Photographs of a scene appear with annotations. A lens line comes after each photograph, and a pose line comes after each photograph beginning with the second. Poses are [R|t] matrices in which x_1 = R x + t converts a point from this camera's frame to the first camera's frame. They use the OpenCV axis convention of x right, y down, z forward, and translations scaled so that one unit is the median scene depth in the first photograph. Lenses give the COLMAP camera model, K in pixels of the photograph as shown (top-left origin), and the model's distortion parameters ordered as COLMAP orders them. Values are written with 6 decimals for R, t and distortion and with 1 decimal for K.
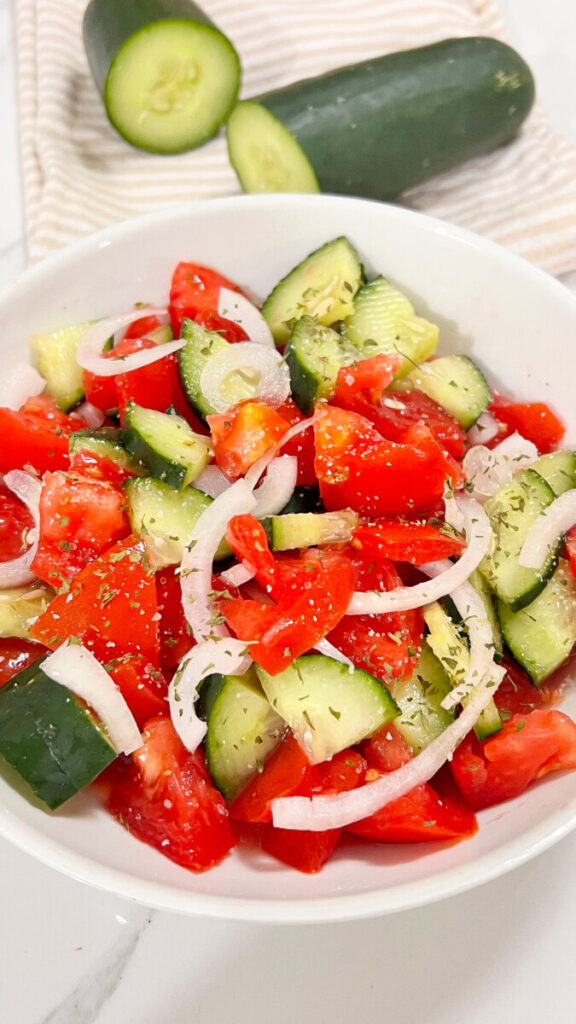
lens RADIAL K [[956.5, 0, 288.0], [0, 956.5, 512.0], [0, 0, 1]] dist [0.185204, -0.640352]
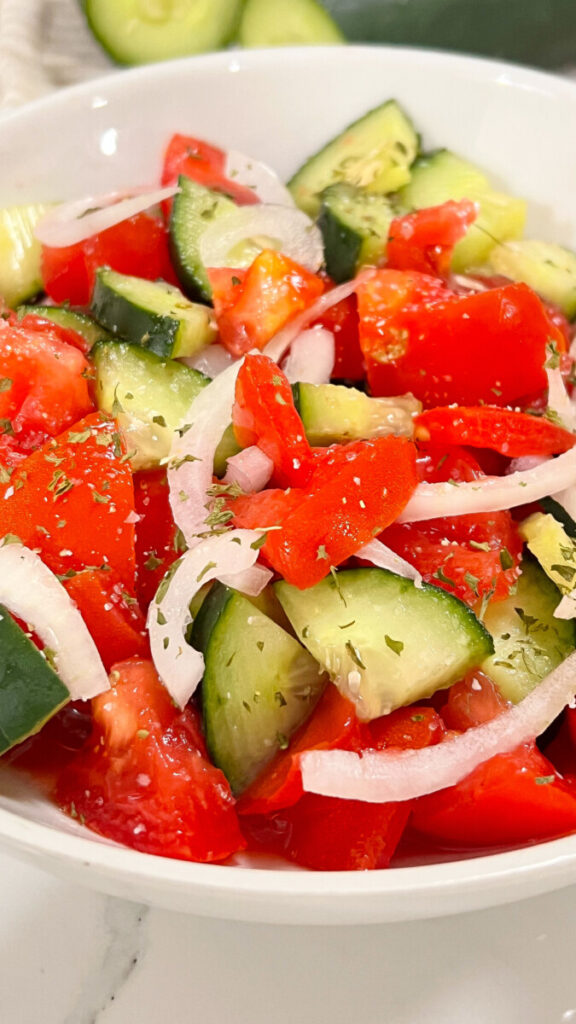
lens RADIAL K [[1254.5, 0, 266.7], [0, 1254.5, 512.3], [0, 0, 1]] dist [0.244456, -1.010693]
pose [[0.999262, -0.004848, -0.038110, -0.005665], [-0.002196, 0.983174, -0.182657, 0.262553], [0.038355, 0.182606, 0.982438, 0.109160]]
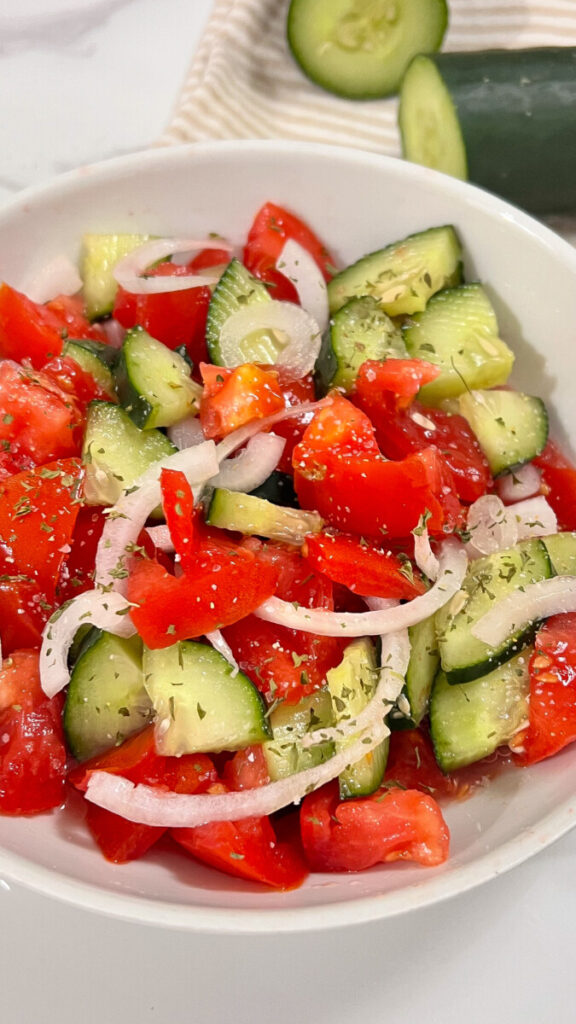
lens RADIAL K [[1045.5, 0, 290.6], [0, 1045.5, 570.3], [0, 0, 1]] dist [0.181776, -0.507217]
pose [[0.927913, 0.333419, -0.166760, 0.233399], [-0.327127, 0.942763, 0.064703, -0.007735], [0.178788, -0.005487, 0.983872, 0.039687]]
